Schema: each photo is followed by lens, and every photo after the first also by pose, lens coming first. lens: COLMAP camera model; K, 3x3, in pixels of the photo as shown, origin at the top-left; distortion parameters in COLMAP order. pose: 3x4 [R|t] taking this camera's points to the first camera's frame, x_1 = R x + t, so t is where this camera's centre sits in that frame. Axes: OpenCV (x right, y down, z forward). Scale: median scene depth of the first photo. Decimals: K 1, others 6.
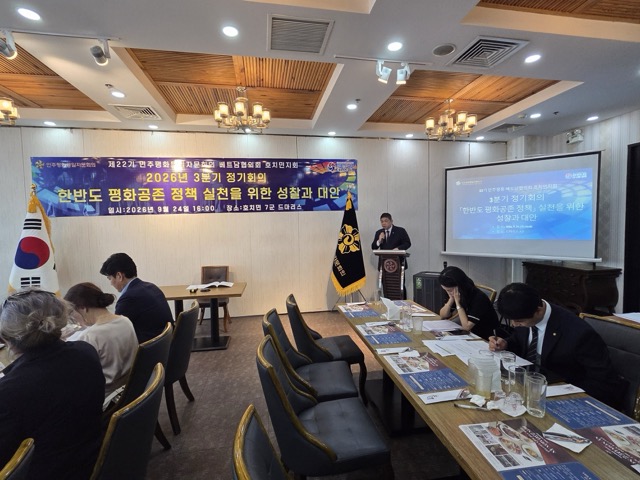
lens RADIAL K [[323.8, 0, 330.0], [0, 323.8, 243.4], [0, 0, 1]] dist [-0.011848, 0.000832]
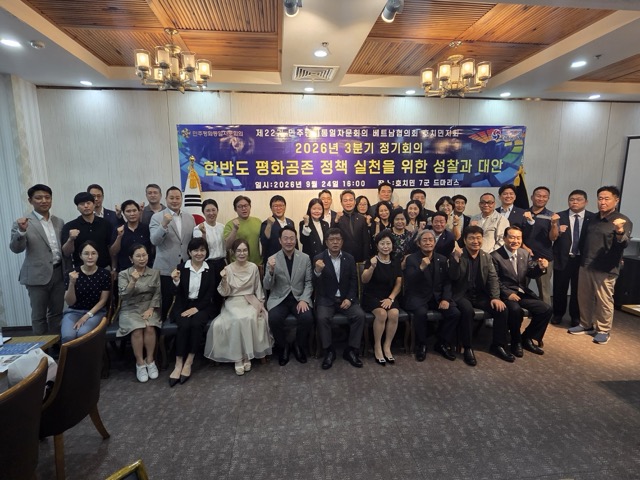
lens RADIAL K [[352.5, 0, 320.0], [0, 352.5, 240.0], [0, 0, 1]] dist [0.002614, 0.001163]
pose [[0.996202, 0.026084, -0.083074, -0.411035], [-0.018963, 0.996167, 0.085387, -0.035909], [0.084983, -0.083487, 0.992879, 0.018384]]
